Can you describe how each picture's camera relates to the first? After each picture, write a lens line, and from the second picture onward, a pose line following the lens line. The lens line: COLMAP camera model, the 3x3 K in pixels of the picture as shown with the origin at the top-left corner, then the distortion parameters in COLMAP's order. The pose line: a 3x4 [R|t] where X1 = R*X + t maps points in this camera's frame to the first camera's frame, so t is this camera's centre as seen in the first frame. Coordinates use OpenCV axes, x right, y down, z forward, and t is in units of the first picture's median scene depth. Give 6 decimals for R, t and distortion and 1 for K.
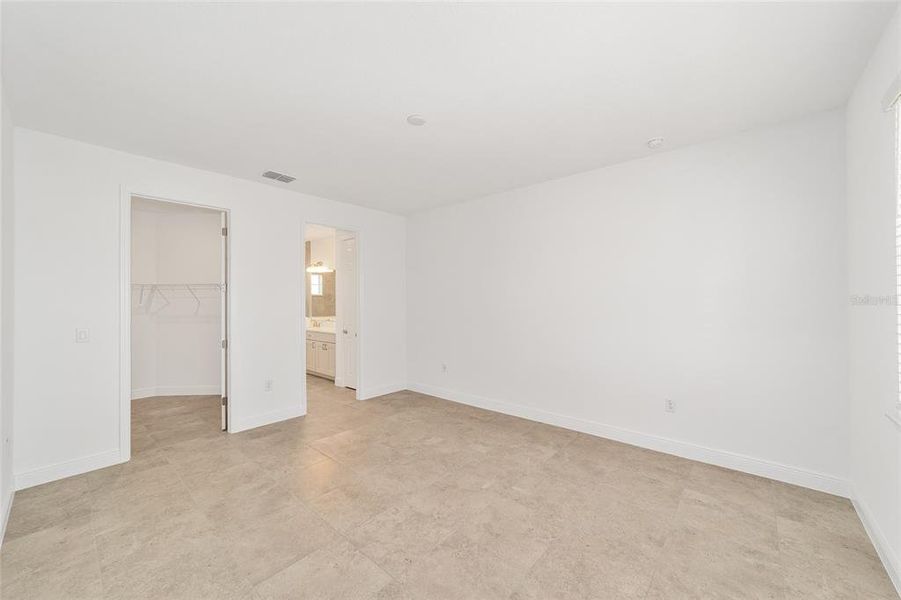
lens RADIAL K [[347.3, 0, 447.3], [0, 347.3, 300.6], [0, 0, 1]] dist [-0.015434, 0.008942]
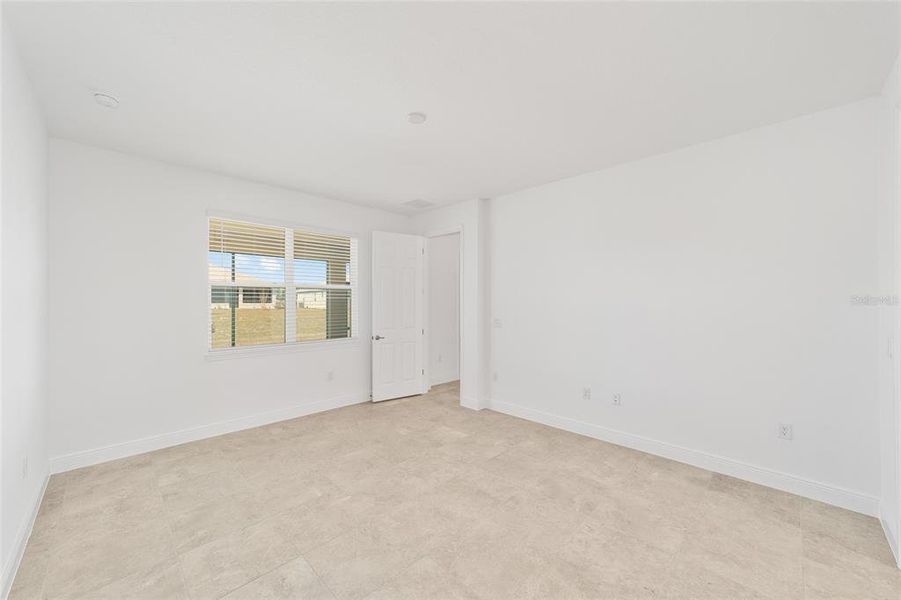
lens RADIAL K [[347.3, 0, 447.3], [0, 347.3, 300.6], [0, 0, 1]] dist [-0.015434, 0.008942]
pose [[-0.998198, 0.008653, 0.059387, -0.247132], [0.008381, 0.999953, -0.004823, 0.002538], [-0.059426, -0.004316, -0.998223, 2.114063]]
